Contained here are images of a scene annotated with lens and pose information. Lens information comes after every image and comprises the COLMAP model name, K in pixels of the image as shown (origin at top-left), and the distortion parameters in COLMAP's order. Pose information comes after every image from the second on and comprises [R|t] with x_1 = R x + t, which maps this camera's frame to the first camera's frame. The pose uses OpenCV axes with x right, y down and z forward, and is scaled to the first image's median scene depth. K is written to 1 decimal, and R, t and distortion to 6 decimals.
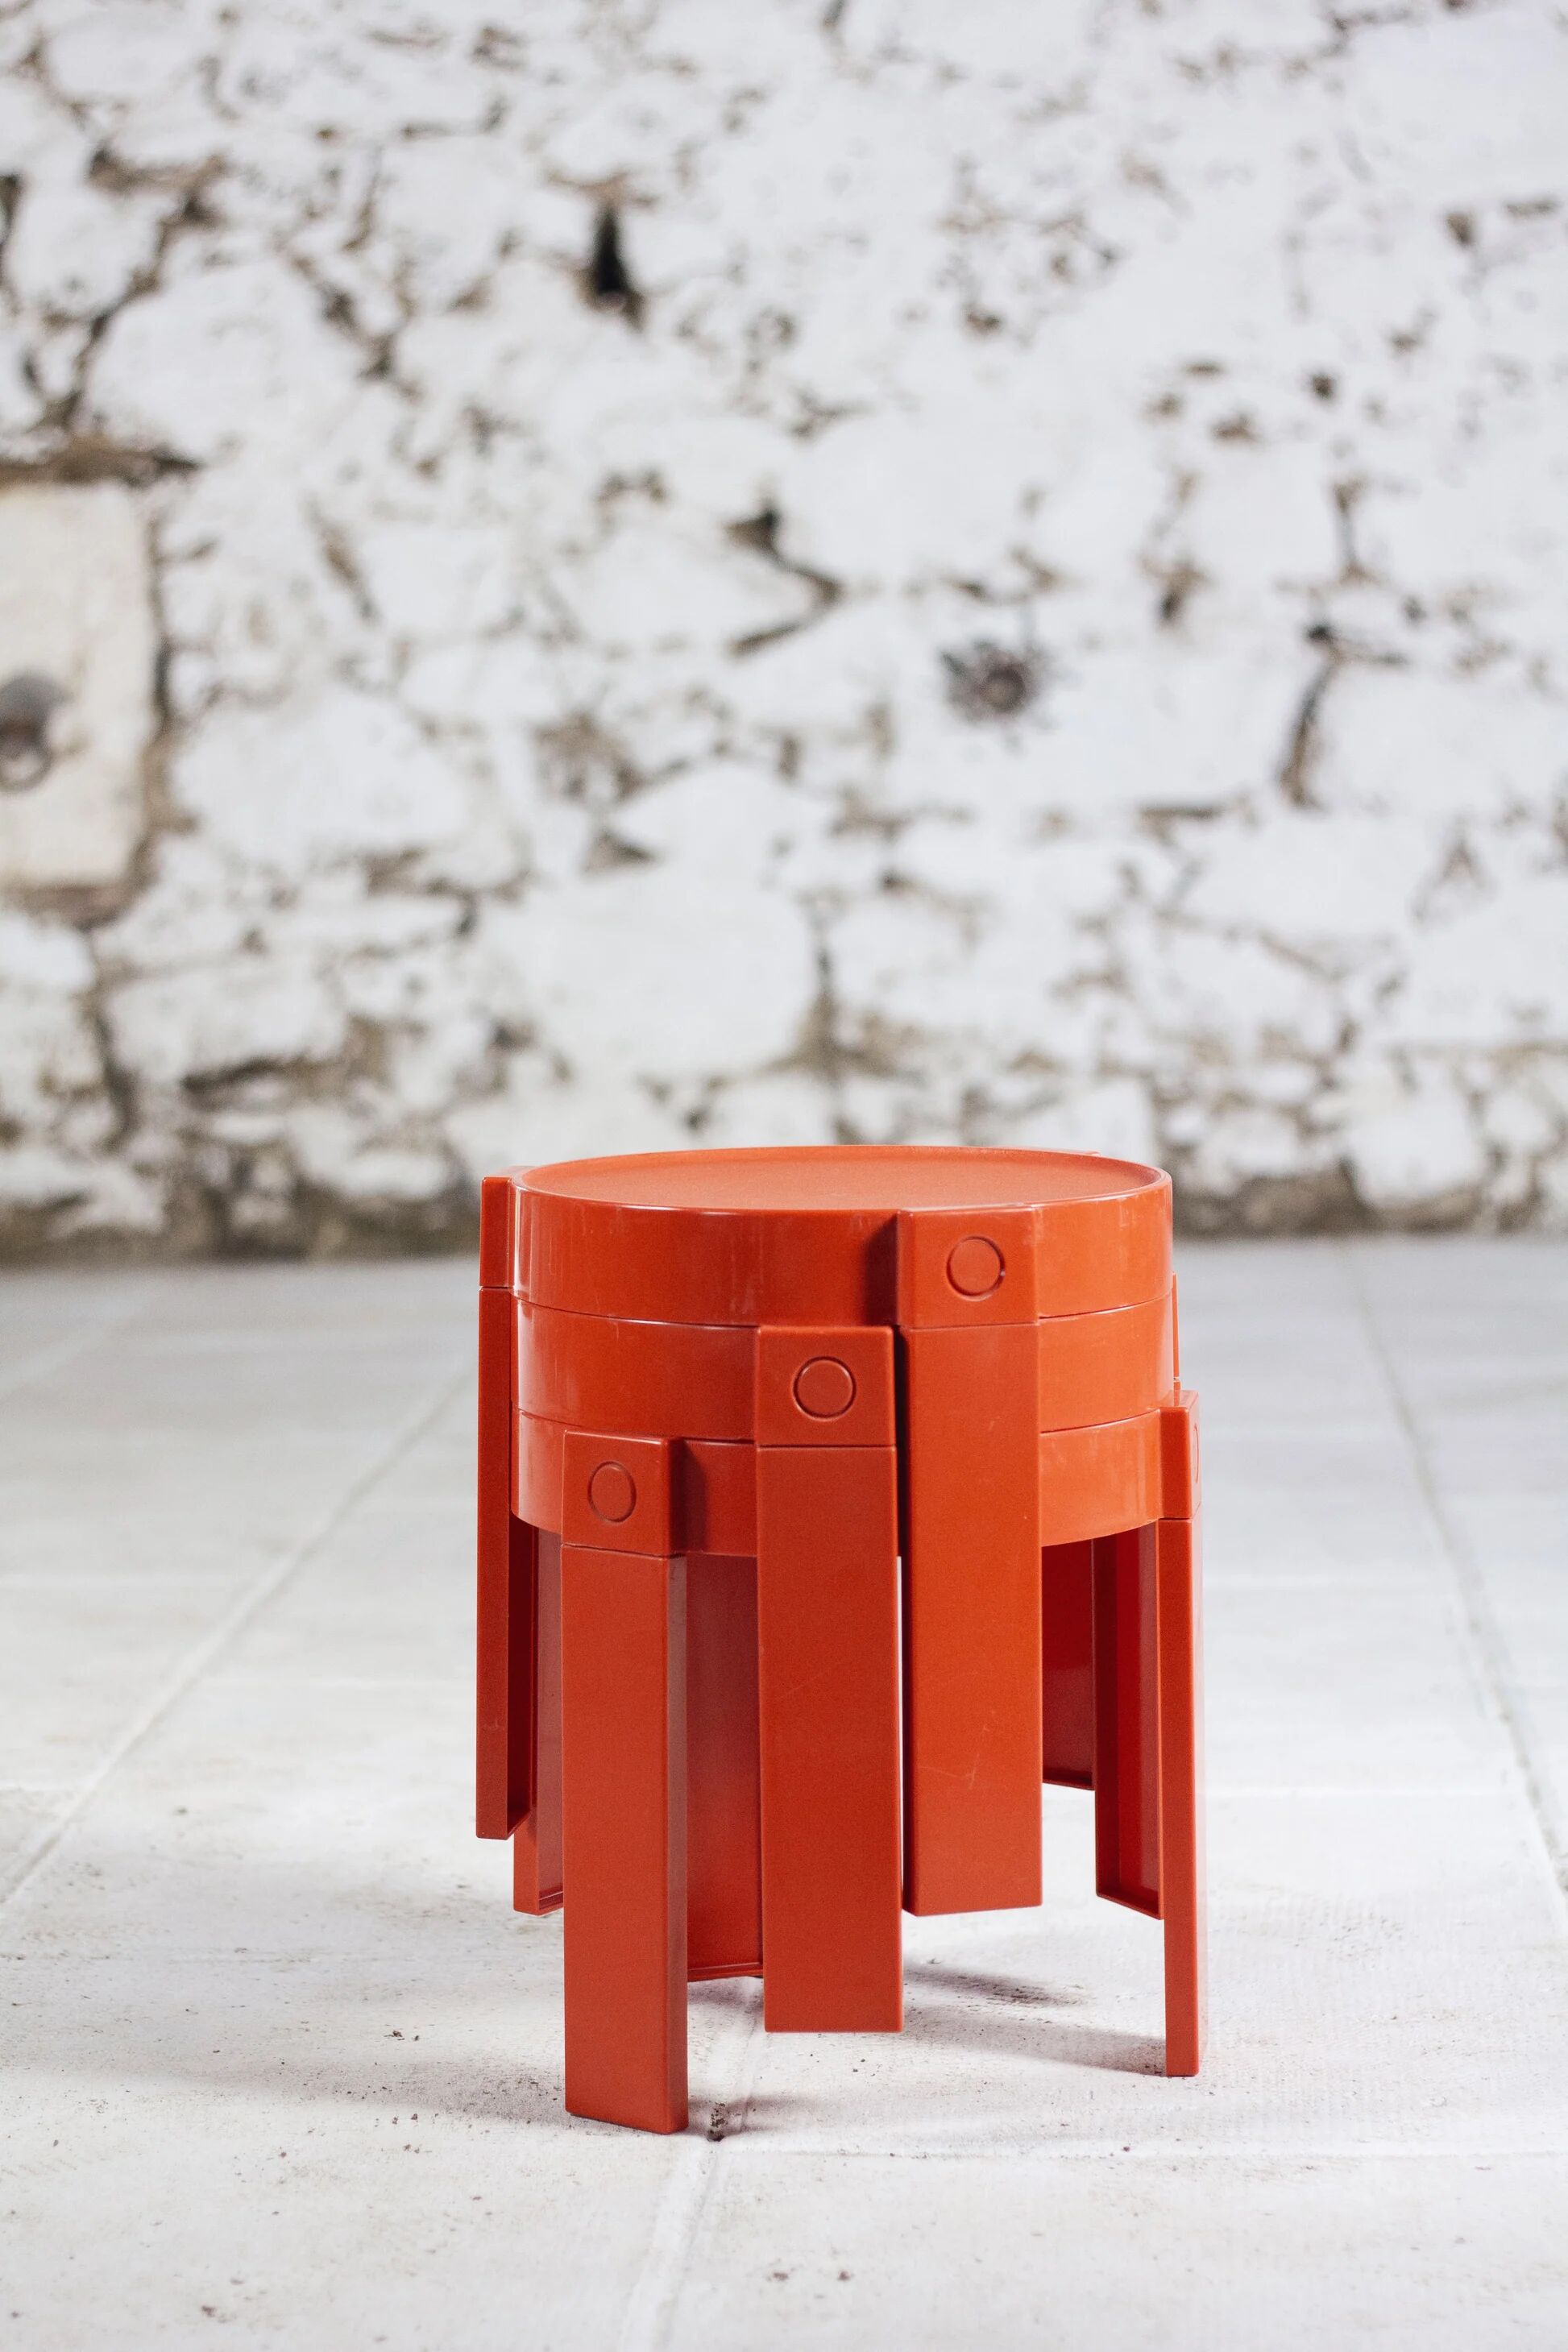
lens RADIAL K [[5672.7, 0, 781.4], [0, 5672.7, 1182.7], [0, 0, 1]] dist [-0.105319, 0.000000]
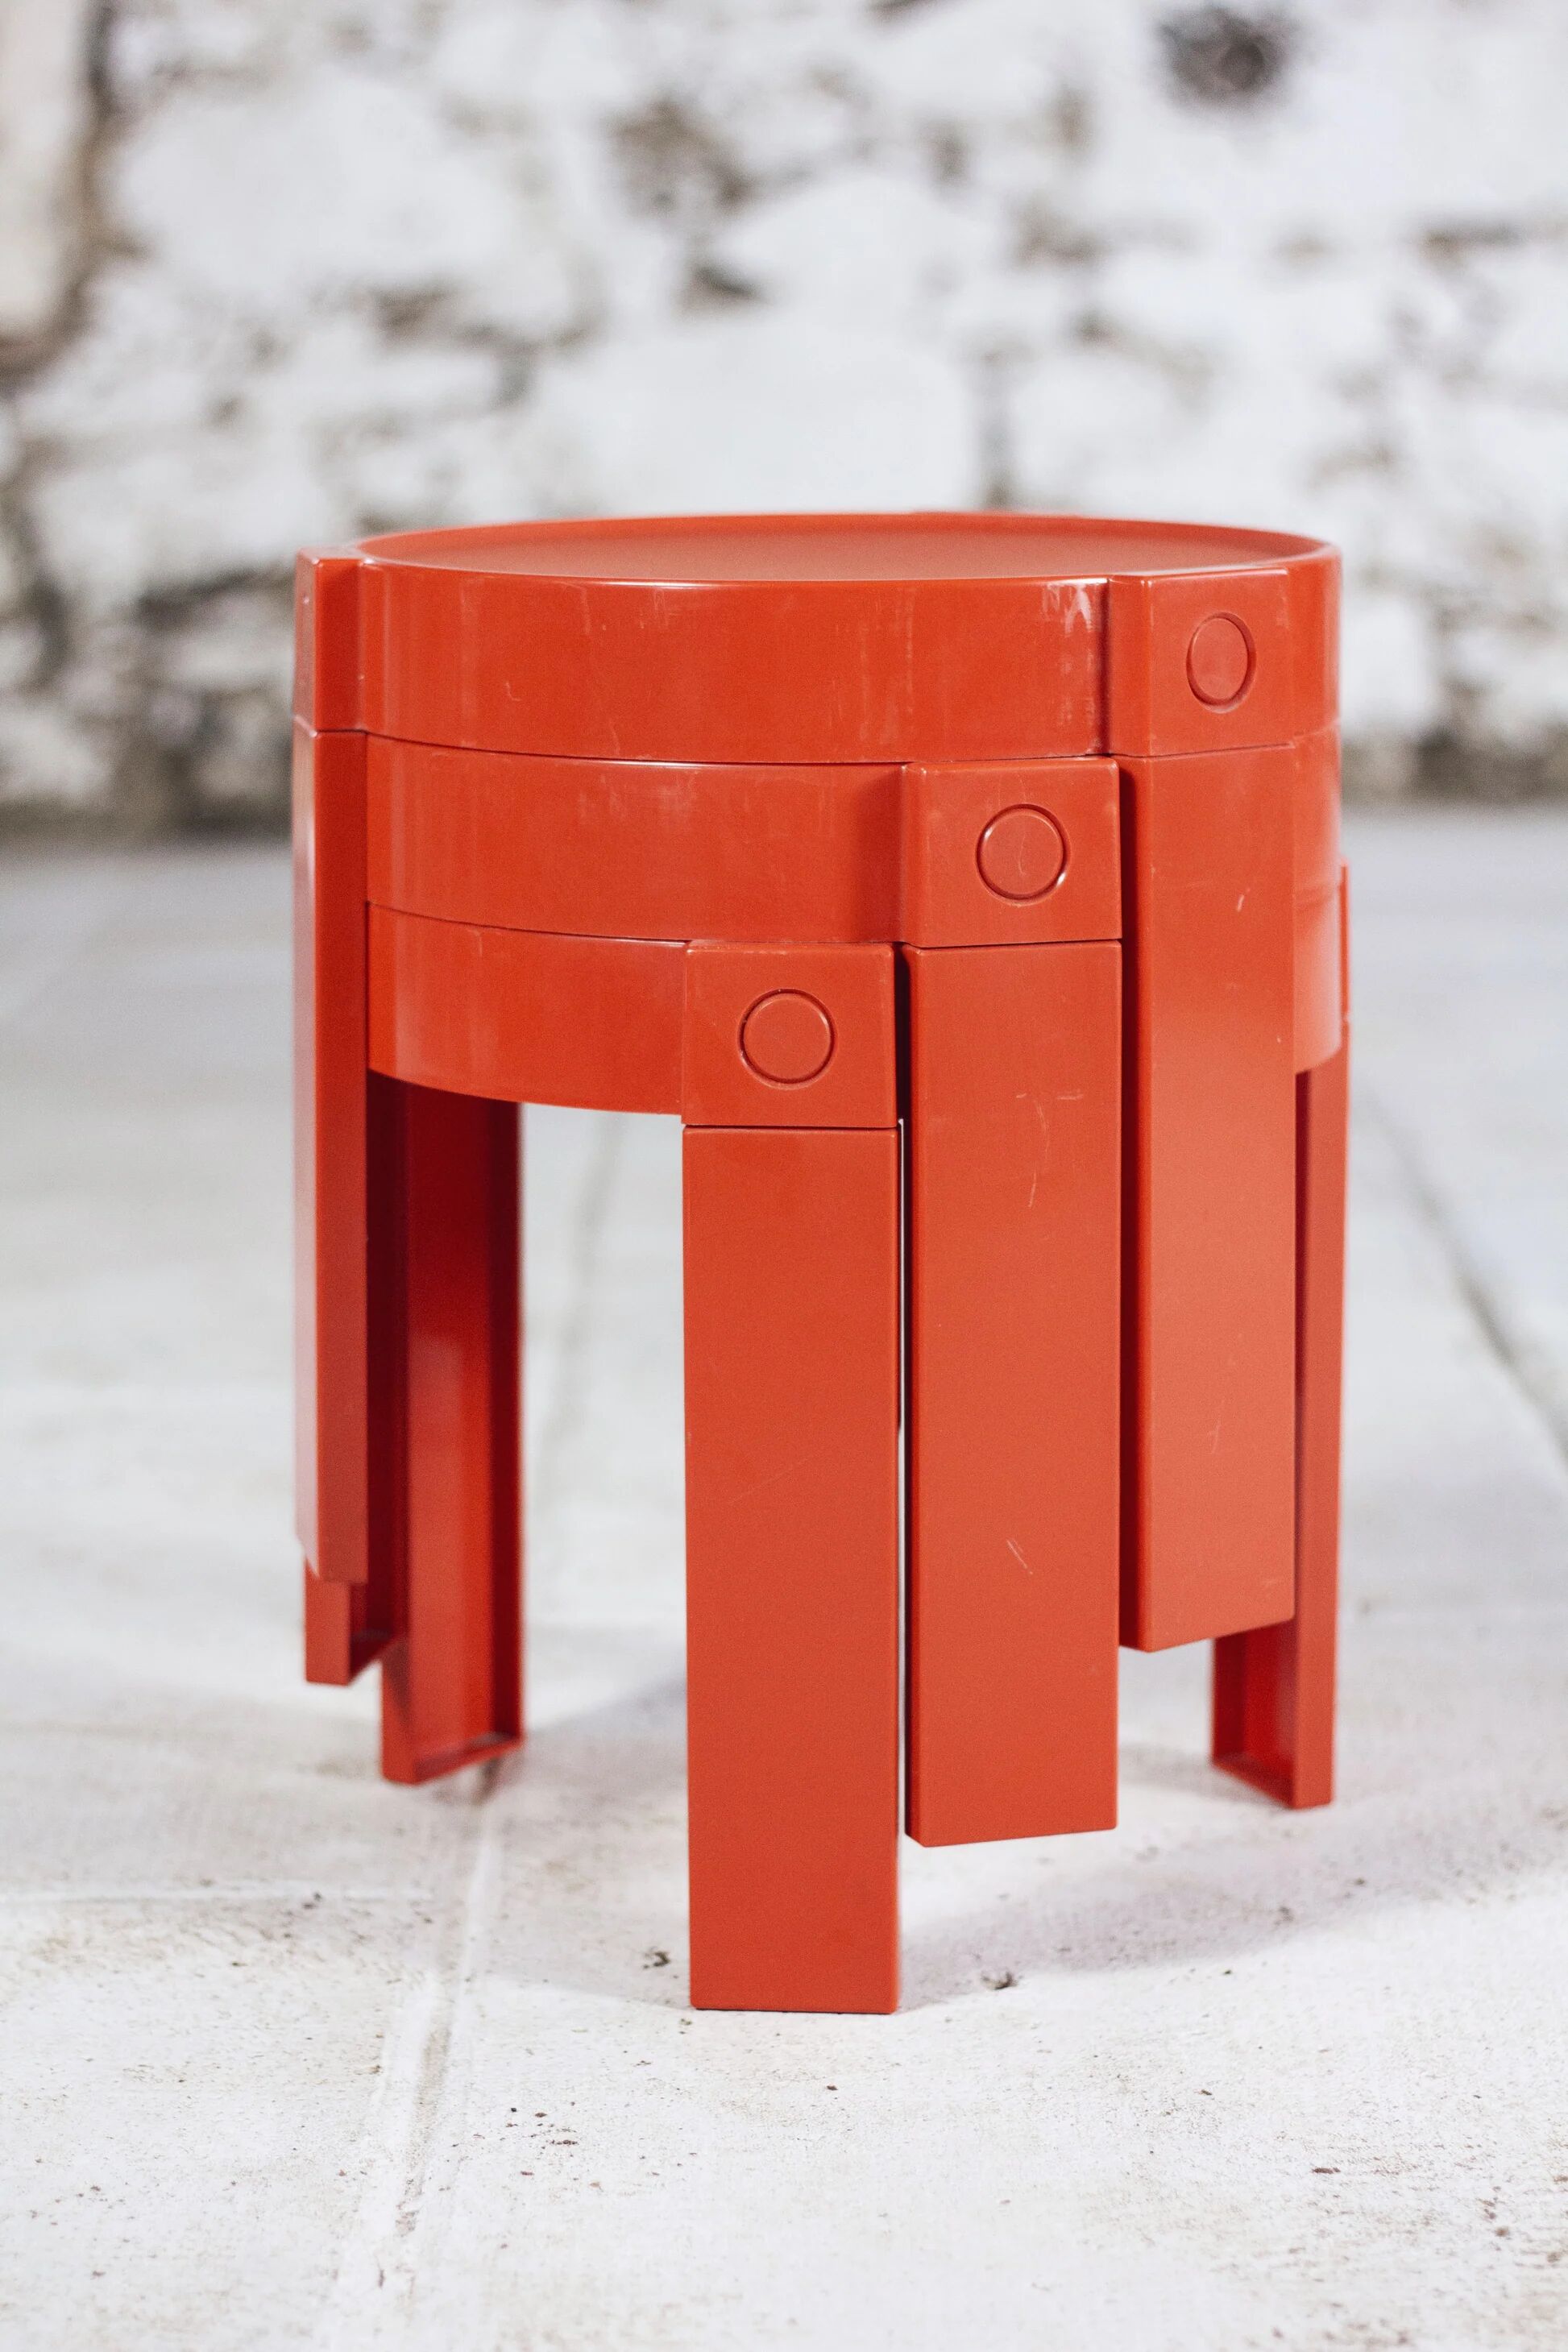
lens RADIAL K [[5672.7, 0, 772.8], [0, 5672.7, 1210.8], [0, 0, 1]] dist [-0.105319, 0.000000]
pose [[0.998275, -0.009386, 0.057950, -0.066027], [0.004343, 0.996238, 0.086555, -0.001960], [-0.058545, -0.086154, 0.994560, 0.254058]]
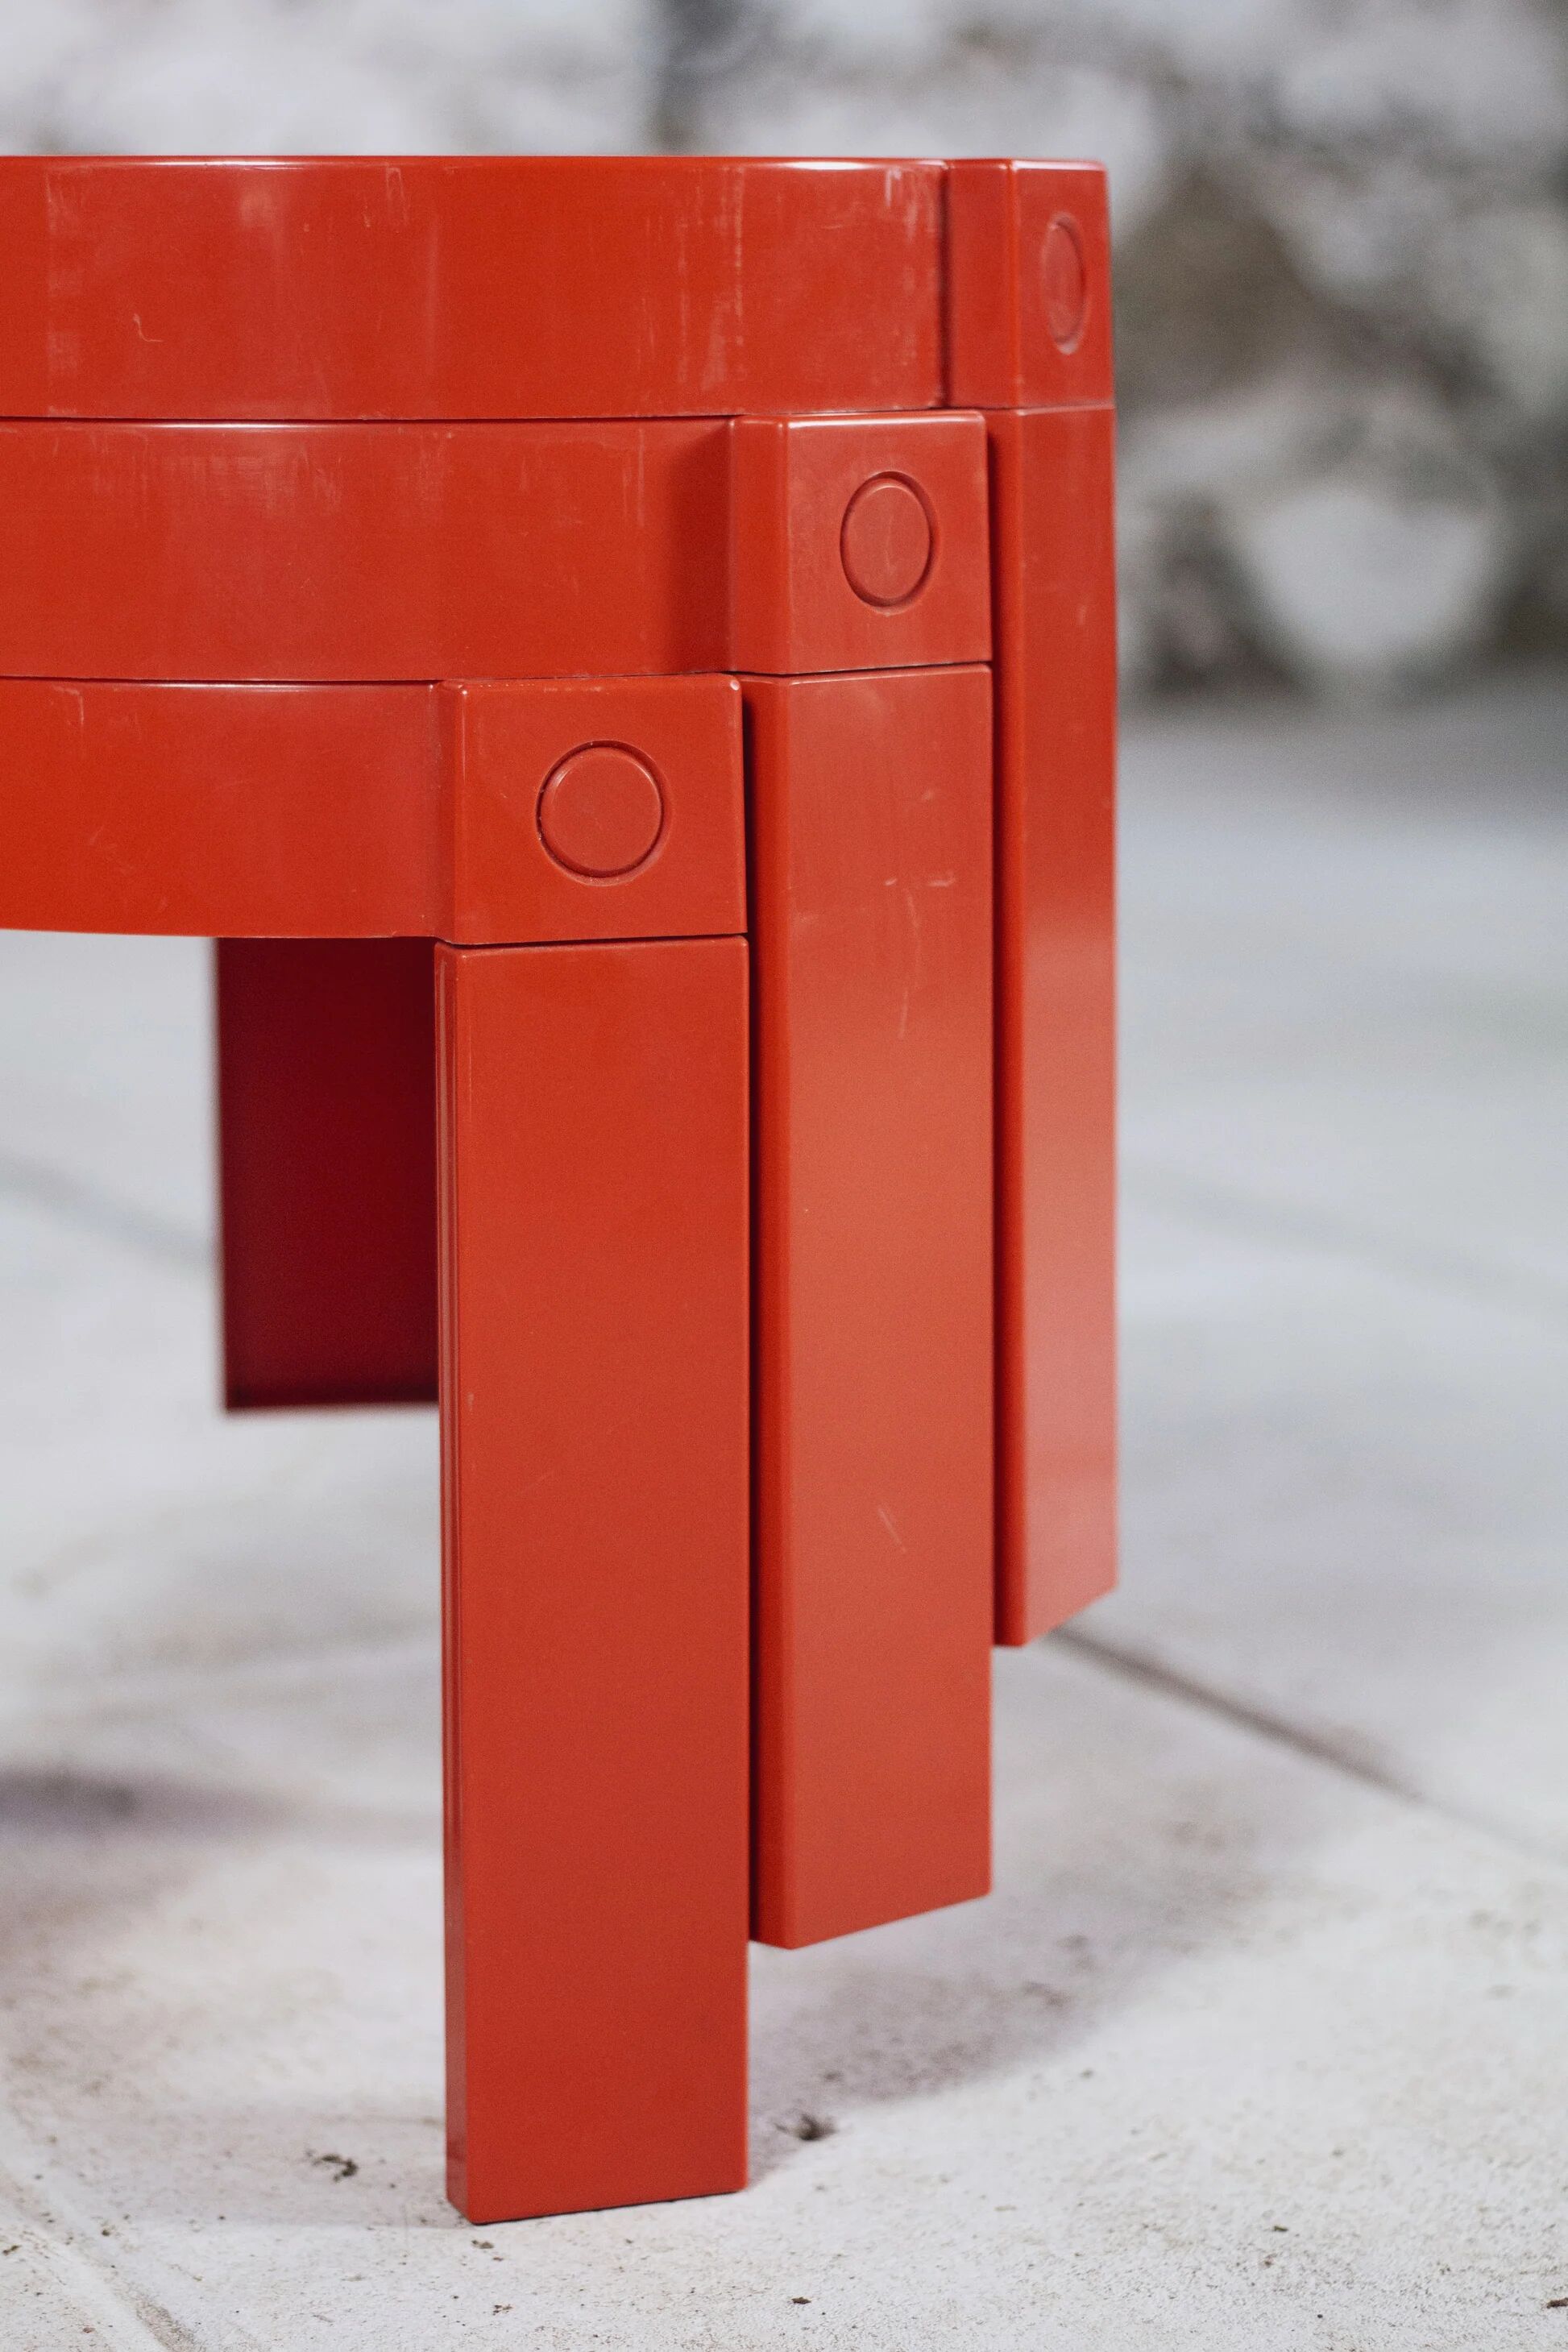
lens RADIAL K [[5672.7, 0, 743.4], [0, 5672.7, 1101.4], [0, 0, 1]] dist [-0.105319, 0.000000]
pose [[0.870343, -0.068401, 0.487673, -0.135570], [0.041874, 0.996999, 0.065107, 0.010322], [-0.490663, -0.036245, 0.870595, 0.353414]]
